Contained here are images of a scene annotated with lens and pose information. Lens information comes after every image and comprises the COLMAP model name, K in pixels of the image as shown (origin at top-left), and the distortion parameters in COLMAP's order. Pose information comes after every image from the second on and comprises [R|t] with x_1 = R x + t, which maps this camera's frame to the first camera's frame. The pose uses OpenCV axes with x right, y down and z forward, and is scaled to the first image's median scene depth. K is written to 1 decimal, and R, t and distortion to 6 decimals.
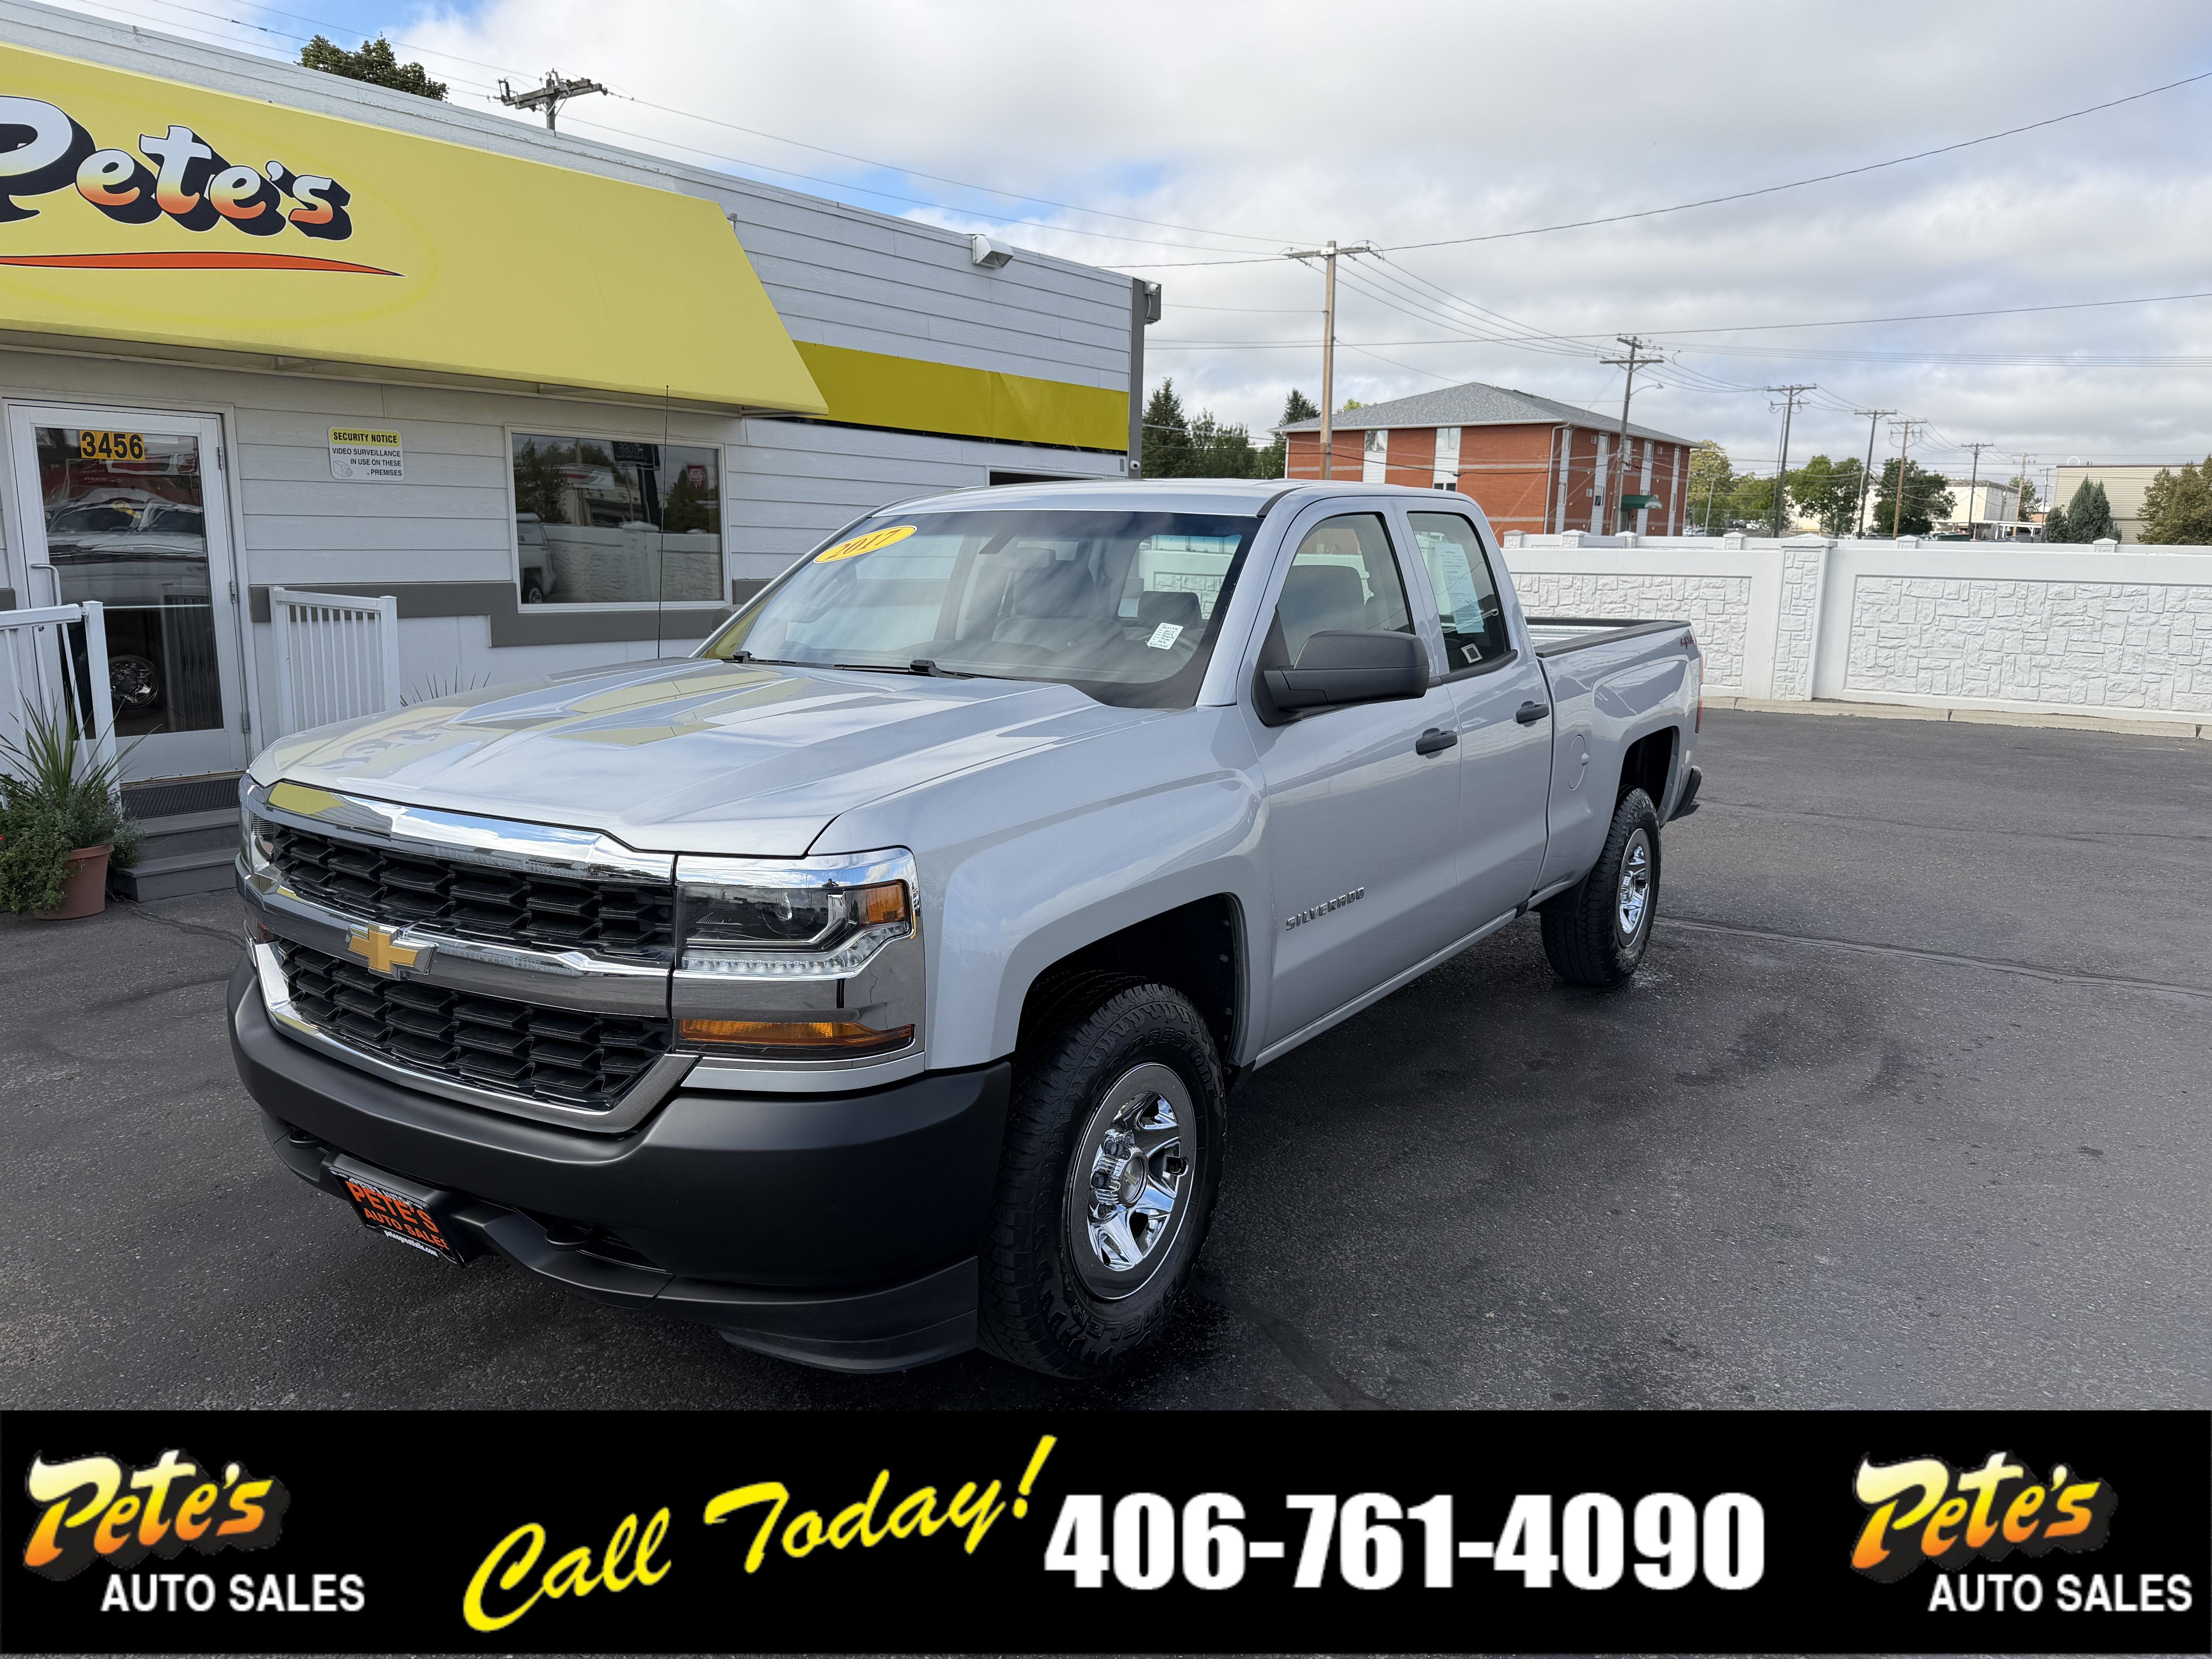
lens RADIAL K [[1551.8, 0, 1107.8], [0, 1551.8, 823.2], [0, 0, 1]] dist [0.033652, -0.036429]
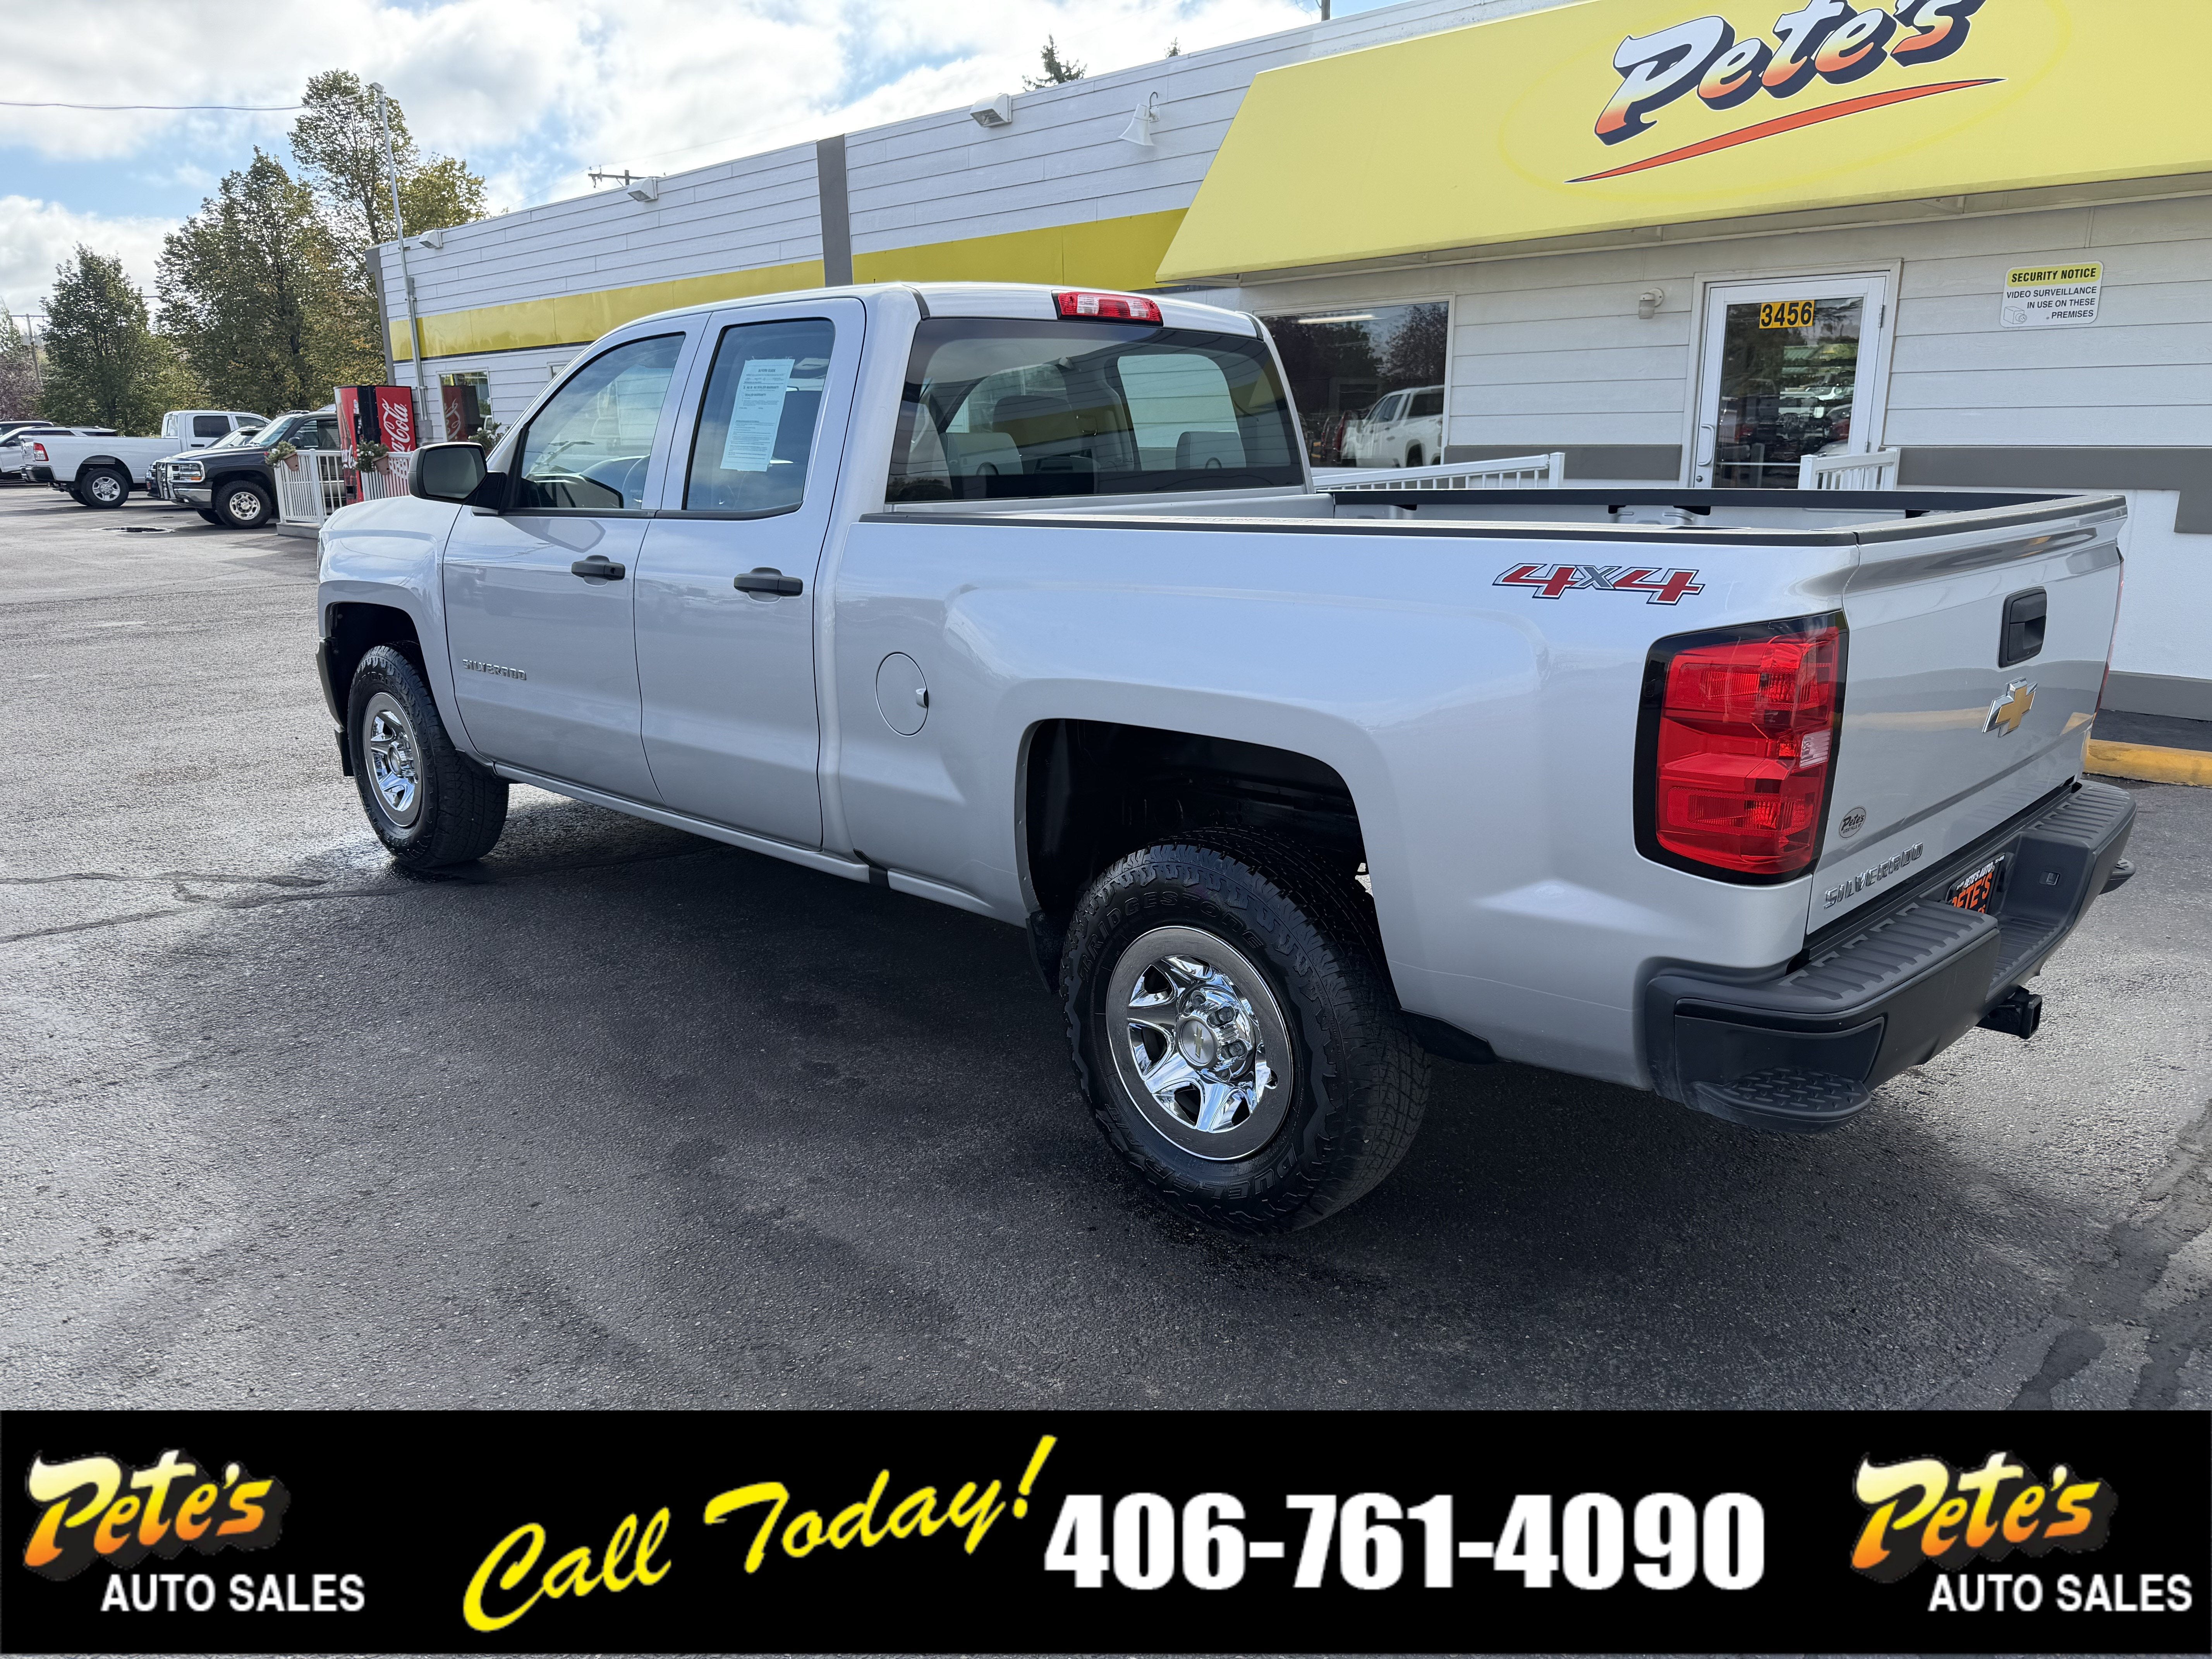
lens RADIAL K [[1551.8, 0, 1101.9], [0, 1551.8, 842.9], [0, 0, 1]] dist [0.033652, -0.036429]
pose [[-0.175162, 0.244615, -0.953668, 0.465910], [-0.168902, 0.946817, 0.273880, -0.087406], [0.969944, 0.209050, -0.124530, 0.596301]]
